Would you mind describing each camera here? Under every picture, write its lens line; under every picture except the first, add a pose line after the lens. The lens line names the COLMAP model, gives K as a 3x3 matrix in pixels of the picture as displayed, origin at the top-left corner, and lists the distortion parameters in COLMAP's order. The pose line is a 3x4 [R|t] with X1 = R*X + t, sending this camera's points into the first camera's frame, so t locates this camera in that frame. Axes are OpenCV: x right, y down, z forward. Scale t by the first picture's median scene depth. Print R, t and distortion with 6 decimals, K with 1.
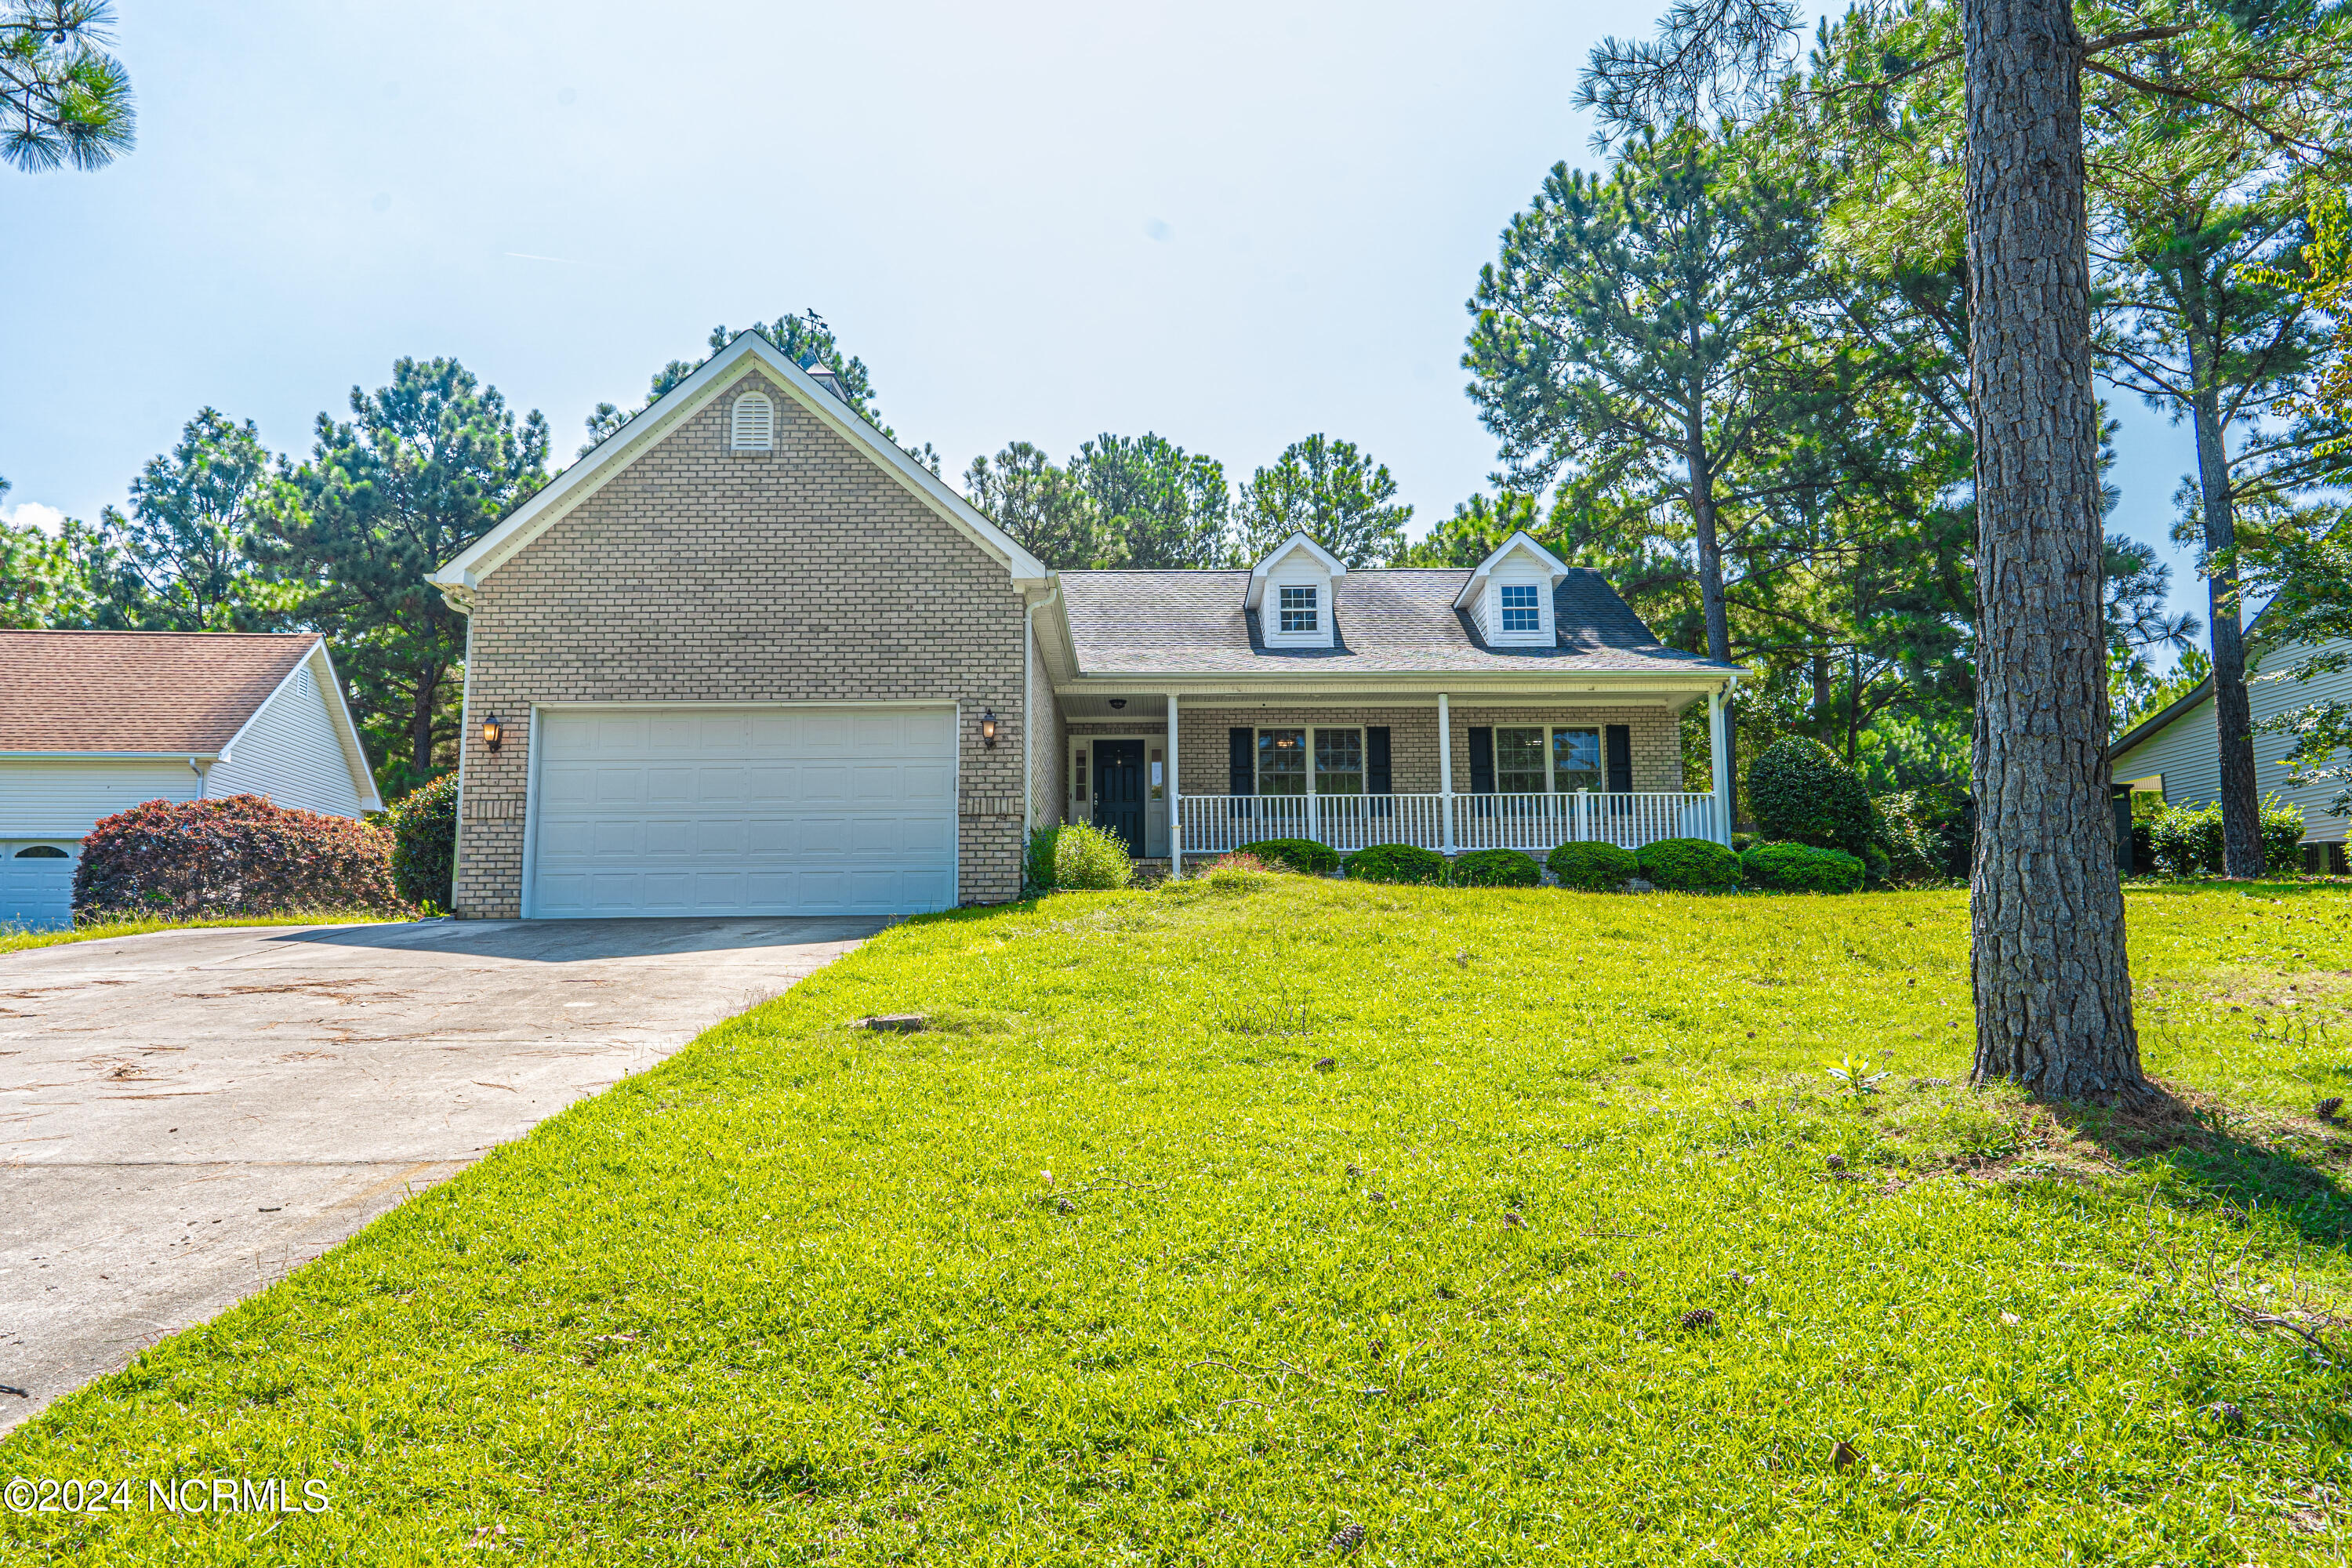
lens RADIAL K [[1559.7, 0, 1168.2], [0, 1559.7, 788.6], [0, 0, 1]] dist [0.000160, 0.003792]
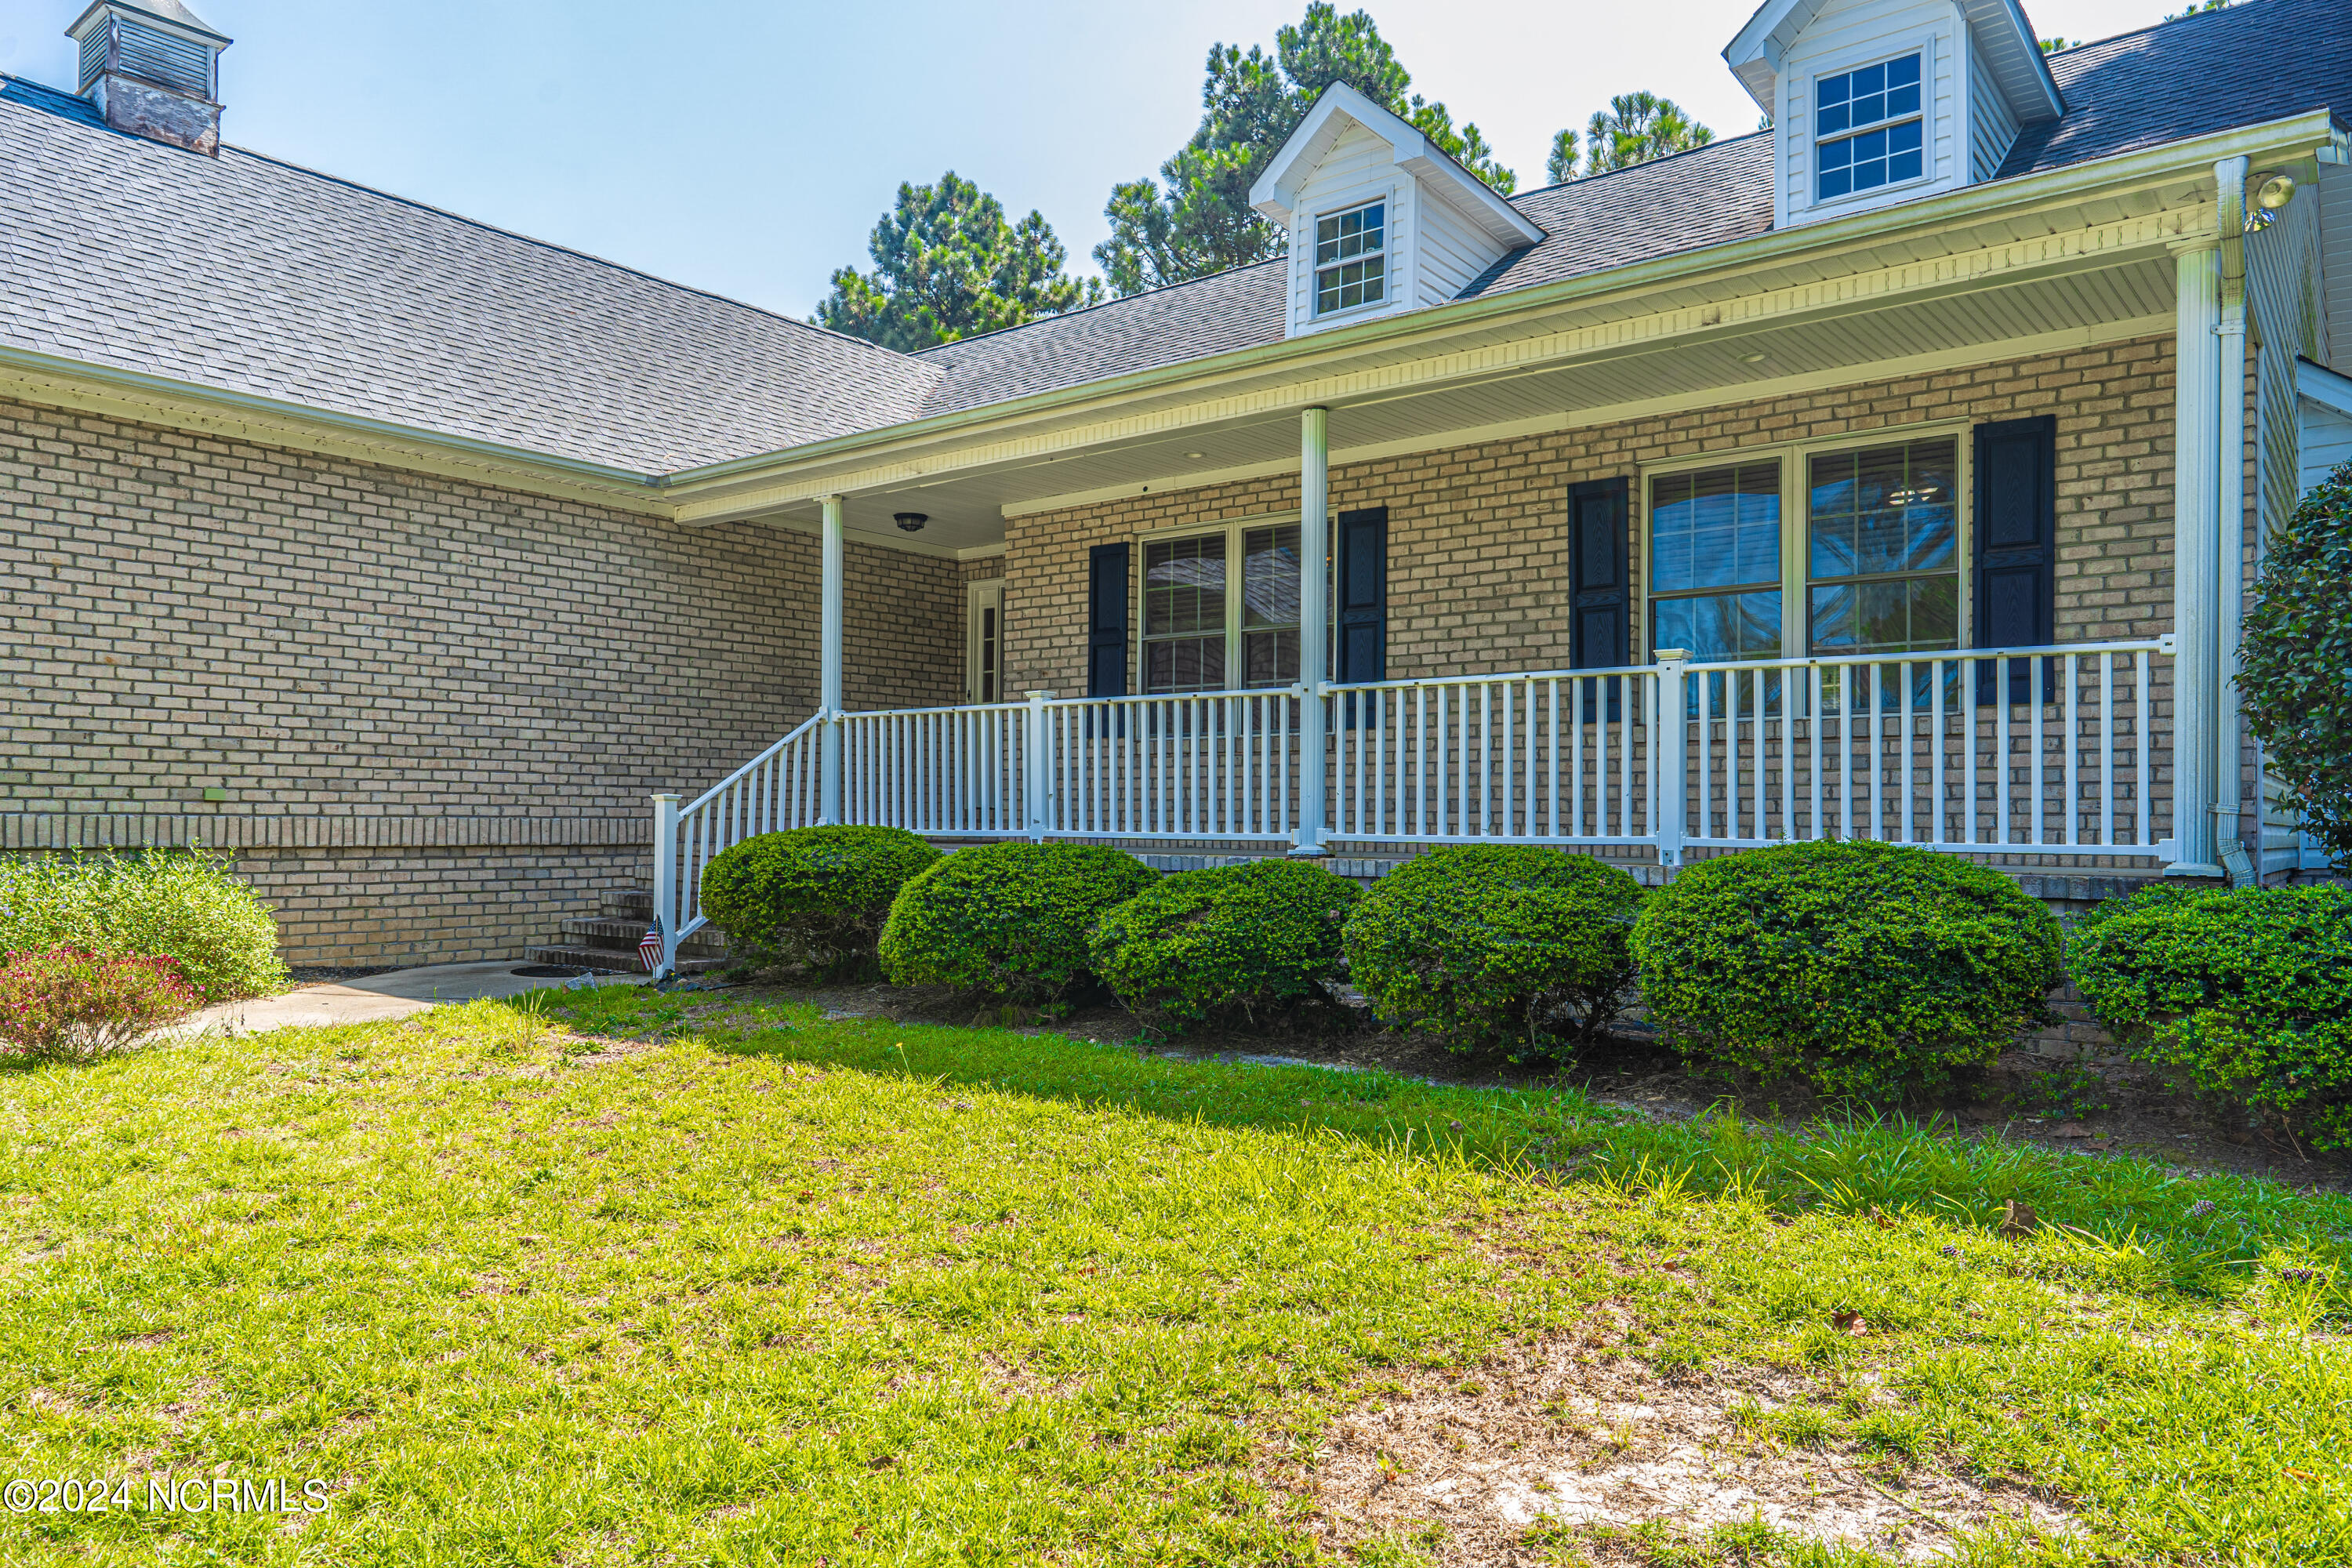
lens RADIAL K [[1649.7, 0, 1176.0], [0, 1649.7, 784.0], [0, 0, 1]] dist [0.002854, 0.001602]
pose [[0.745662, 0.006583, -0.666292, 0.360714], [0.054536, 0.995993, 0.070873, -0.002066], [0.664089, -0.089184, 0.742315, 0.604794]]
